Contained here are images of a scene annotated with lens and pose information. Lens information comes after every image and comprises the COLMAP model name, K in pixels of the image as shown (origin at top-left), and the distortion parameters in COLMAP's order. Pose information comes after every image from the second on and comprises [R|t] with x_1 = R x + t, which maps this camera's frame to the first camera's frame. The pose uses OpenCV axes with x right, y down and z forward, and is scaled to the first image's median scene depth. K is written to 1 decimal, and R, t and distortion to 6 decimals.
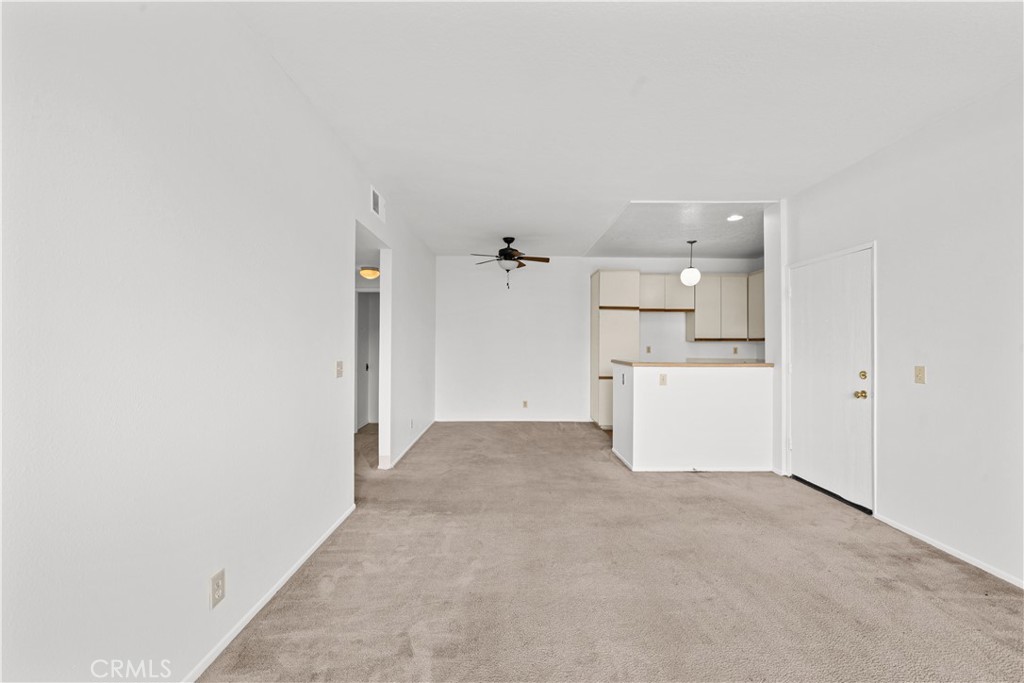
lens RADIAL K [[409.2, 0, 512.7], [0, 409.2, 340.3], [0, 0, 1]] dist [-0.004512, 0.001009]
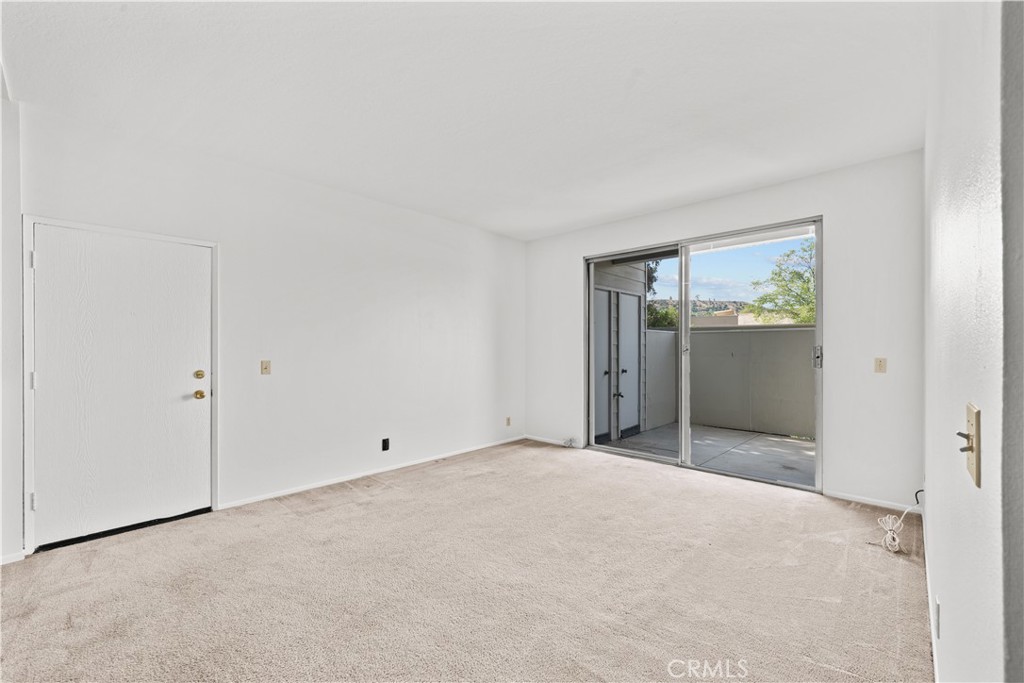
lens RADIAL K [[409.2, 0, 513.6], [0, 409.2, 350.9], [0, 0, 1]] dist [-0.004512, 0.001009]
pose [[-0.710329, -0.006419, 0.703841, -0.275750], [-0.004599, 0.999979, 0.004478, 0.015929], [-0.703855, -0.000056, -0.710344, 0.895154]]
